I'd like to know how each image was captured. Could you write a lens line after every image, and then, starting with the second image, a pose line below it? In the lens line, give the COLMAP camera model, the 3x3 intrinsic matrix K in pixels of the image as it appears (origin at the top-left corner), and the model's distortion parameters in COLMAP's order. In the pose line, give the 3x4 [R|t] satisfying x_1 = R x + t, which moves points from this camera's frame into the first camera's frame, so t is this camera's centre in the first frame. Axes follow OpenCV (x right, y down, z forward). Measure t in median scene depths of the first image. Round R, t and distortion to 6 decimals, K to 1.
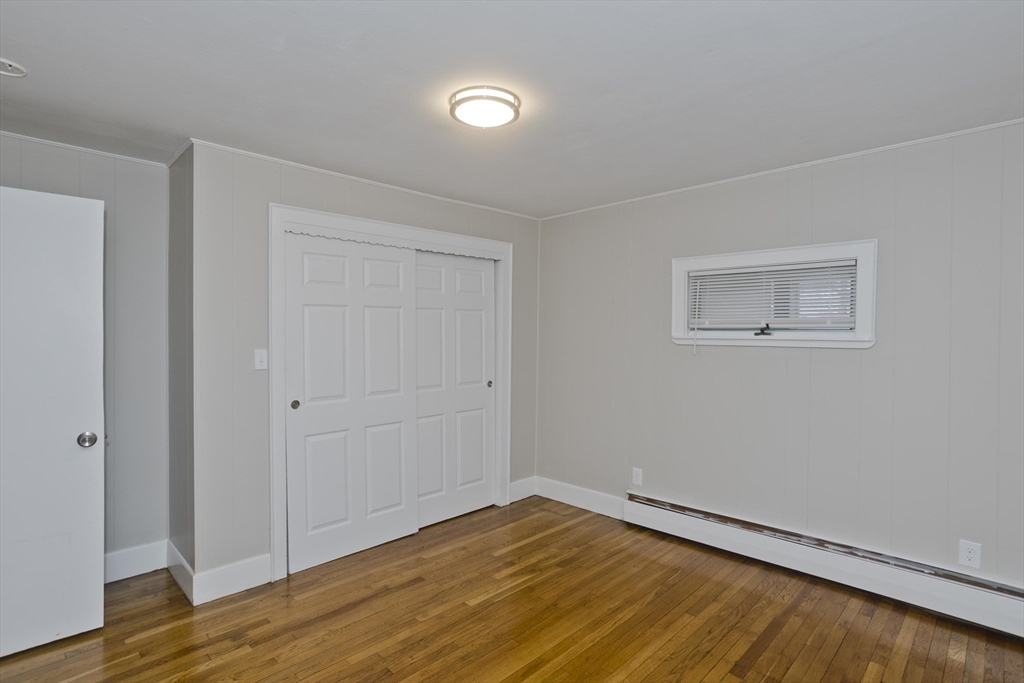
lens RADIAL K [[506.9, 0, 504.6], [0, 506.9, 339.1], [0, 0, 1]] dist [-0.049341, 0.028826]
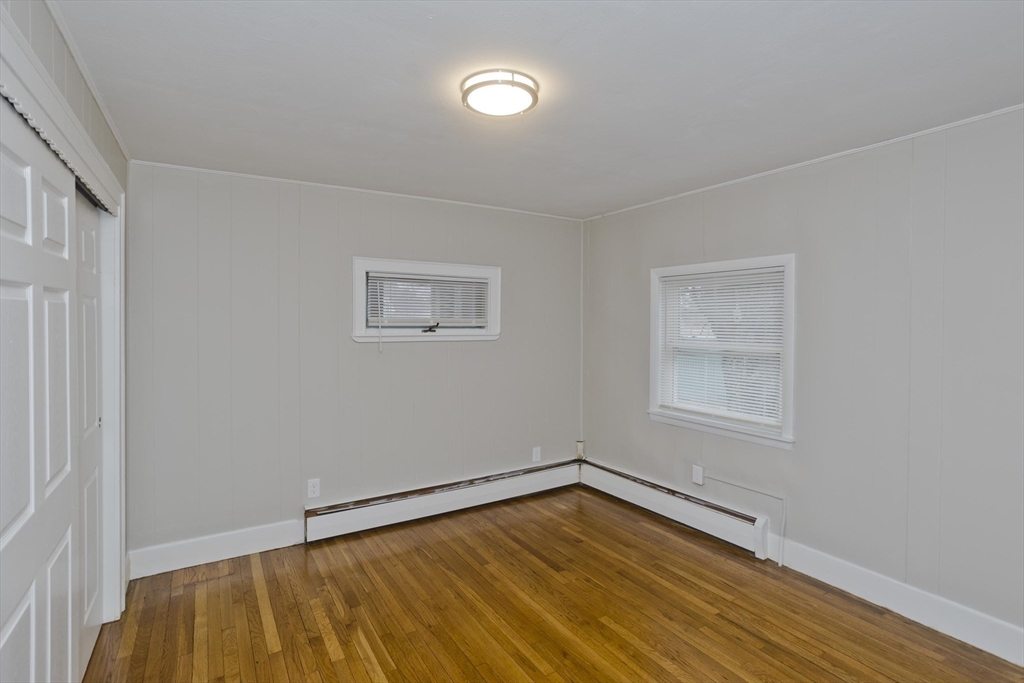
lens RADIAL K [[506.9, 0, 503.5], [0, 506.9, 326.8], [0, 0, 1]] dist [-0.049341, 0.028826]
pose [[0.227770, -0.013175, 0.973626, -0.659871], [0.008999, 0.999894, 0.011425, -0.033722], [-0.973673, 0.006160, 0.227864, 0.556066]]
